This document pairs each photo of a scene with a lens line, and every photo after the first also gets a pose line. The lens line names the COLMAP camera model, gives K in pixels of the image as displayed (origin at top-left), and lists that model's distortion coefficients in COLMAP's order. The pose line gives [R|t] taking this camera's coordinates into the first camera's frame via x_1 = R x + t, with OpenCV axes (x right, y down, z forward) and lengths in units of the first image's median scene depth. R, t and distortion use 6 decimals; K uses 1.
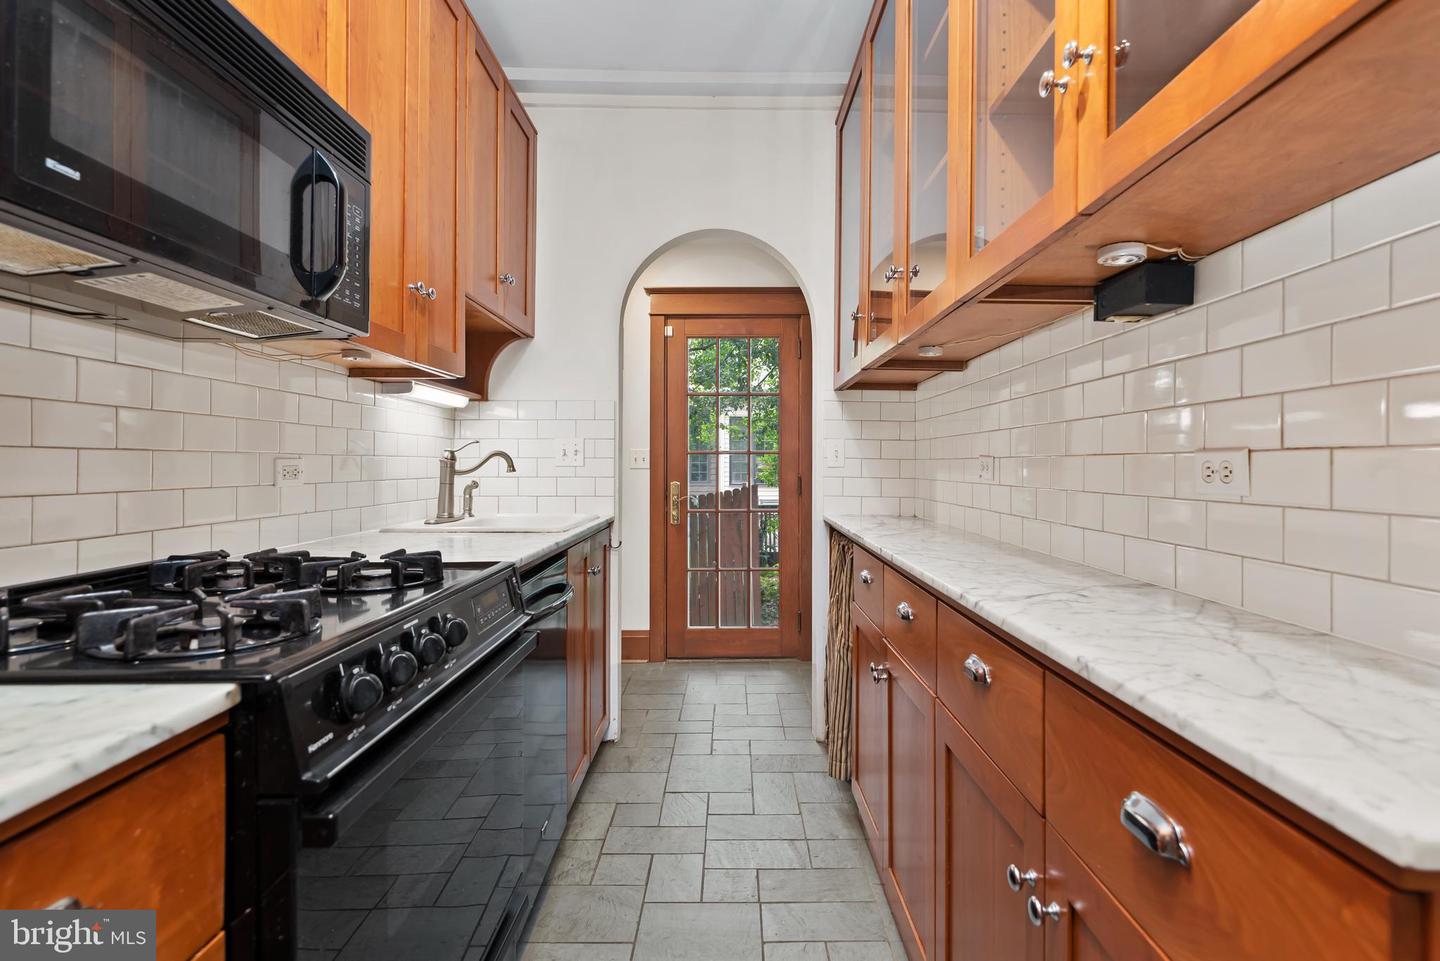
lens RADIAL K [[707.4, 0, 734.1], [0, 707.4, 466.8], [0, 0, 1]] dist [0.000729, -0.000336]
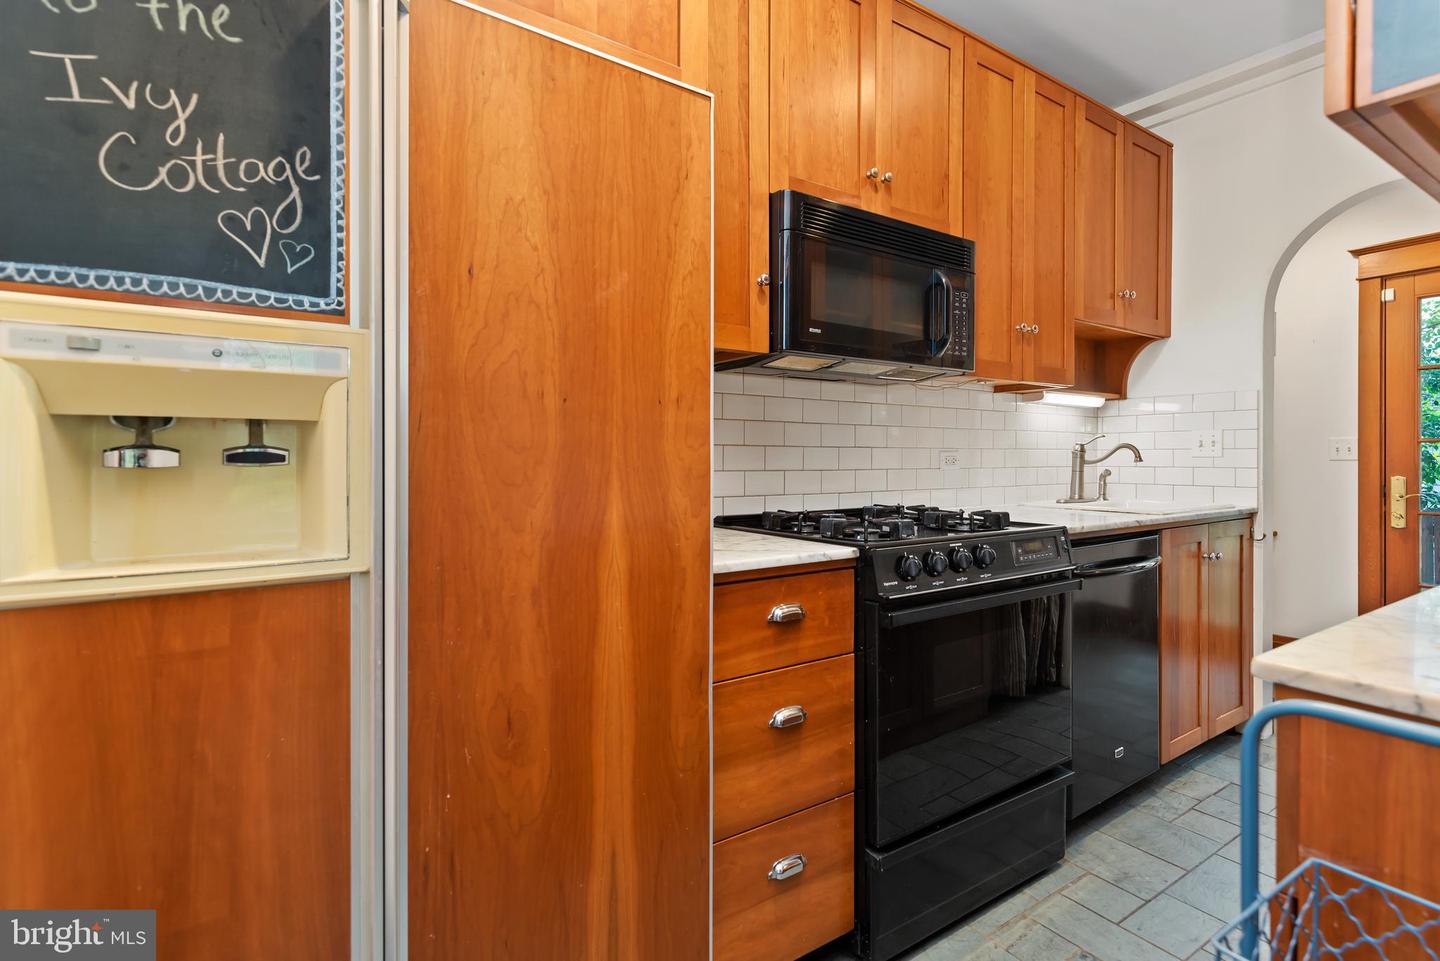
lens RADIAL K [[707.4, 0, 734.1], [0, 707.4, 466.8], [0, 0, 1]] dist [0.000729, -0.000336]
pose [[0.564038, 0.009108, -0.825699, 0.244314], [-0.000894, 0.999945, 0.010419, 0.003833], [0.825748, -0.005139, 0.564015, -0.160543]]
